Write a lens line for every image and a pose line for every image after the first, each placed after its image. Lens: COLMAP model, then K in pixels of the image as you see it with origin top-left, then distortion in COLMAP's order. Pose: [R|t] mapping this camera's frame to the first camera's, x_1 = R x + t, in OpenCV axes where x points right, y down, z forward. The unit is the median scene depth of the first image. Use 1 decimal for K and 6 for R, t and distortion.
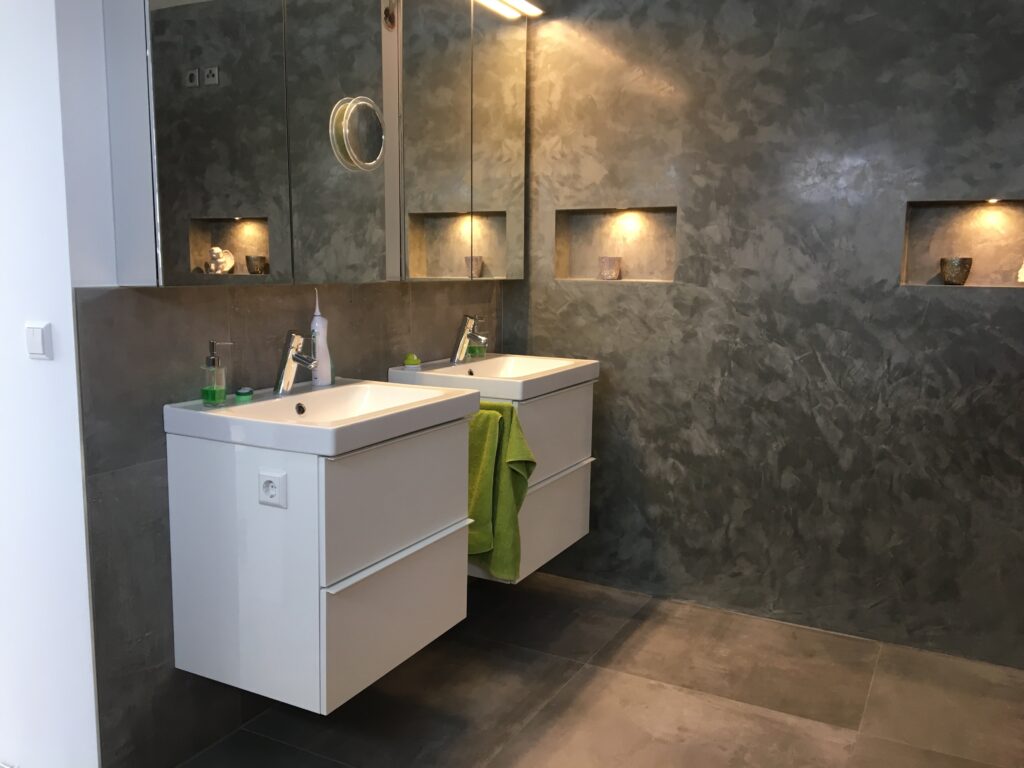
lens RADIAL K [[865.2, 0, 511.0], [0, 865.2, 384.3], [0, 0, 1]] dist [-0.012905, -0.009474]
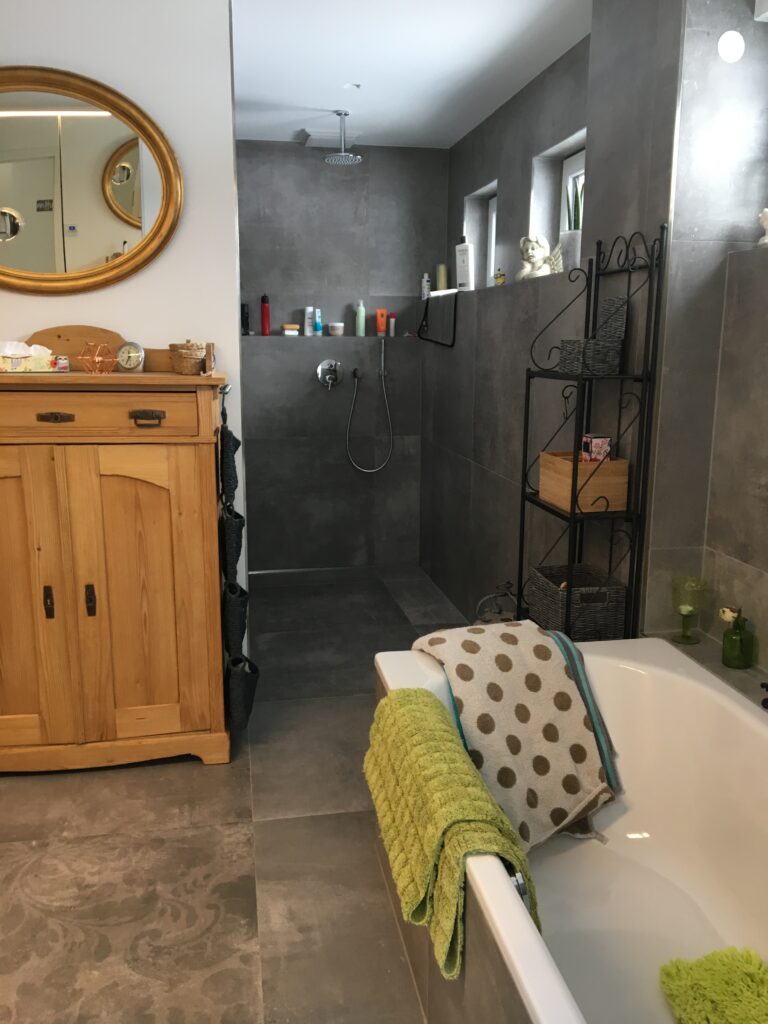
lens RADIAL K [[865.2, 0, 384.1], [0, 865.2, 513.9], [0, 0, 1]] dist [-0.012905, -0.009474]
pose [[-0.606642, -0.170133, 0.776557, -0.776831], [0.098158, 0.953327, 0.285541, -0.285541], [-0.788892, 0.249446, -0.561628, 1.695539]]
